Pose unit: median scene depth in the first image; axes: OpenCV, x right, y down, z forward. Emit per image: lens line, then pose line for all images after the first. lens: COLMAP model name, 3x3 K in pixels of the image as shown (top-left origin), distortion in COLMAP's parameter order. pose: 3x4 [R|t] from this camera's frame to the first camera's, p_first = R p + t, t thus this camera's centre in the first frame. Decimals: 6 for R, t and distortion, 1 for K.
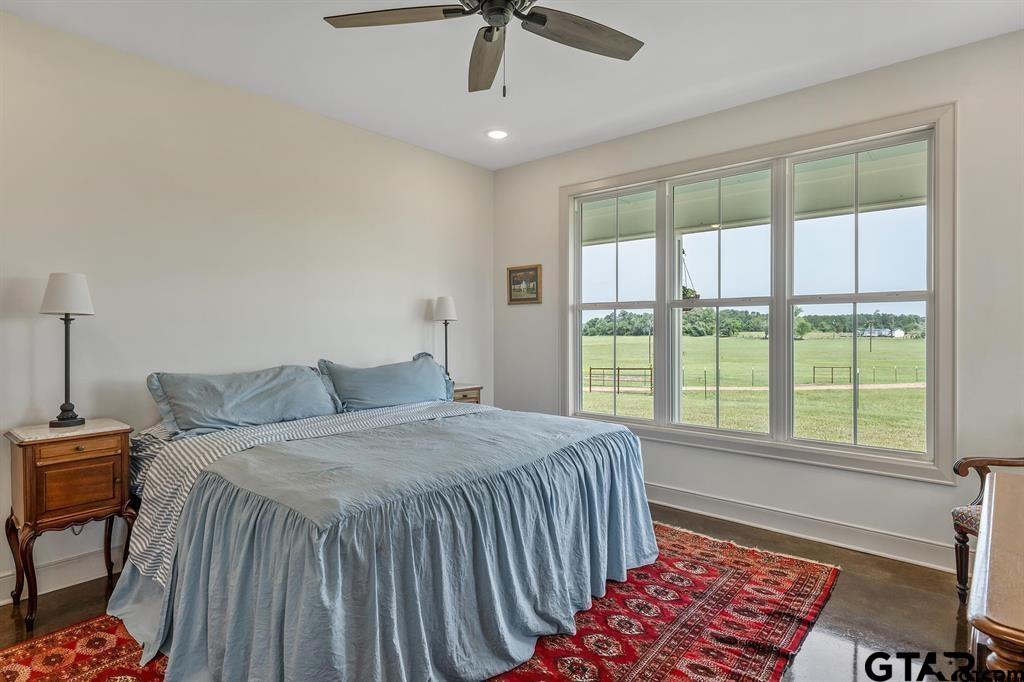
lens RADIAL K [[555.3, 0, 513.9], [0, 555.3, 337.2], [0, 0, 1]] dist [0.041081, 0.000639]
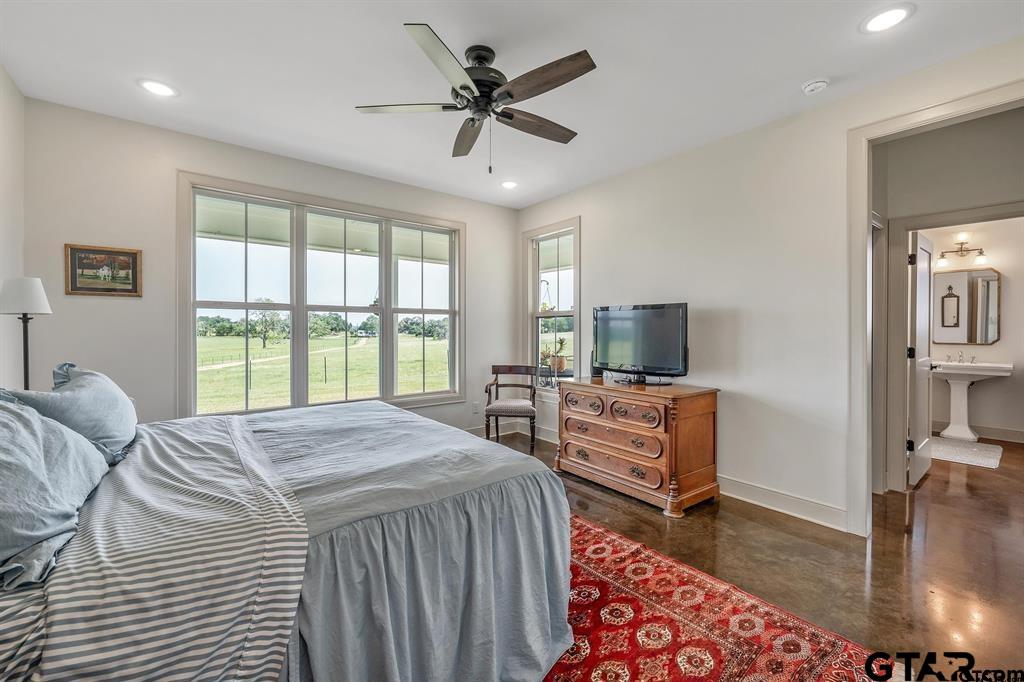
lens RADIAL K [[437.7, 0, 512.7], [0, 437.7, 335.2], [0, 0, 1]] dist [-0.002761, -0.000226]
pose [[0.217691, -0.009862, 0.975968, -0.491298], [0.012843, 0.999891, 0.007239, -0.000885], [-0.975933, 0.010959, 0.217794, 0.325981]]
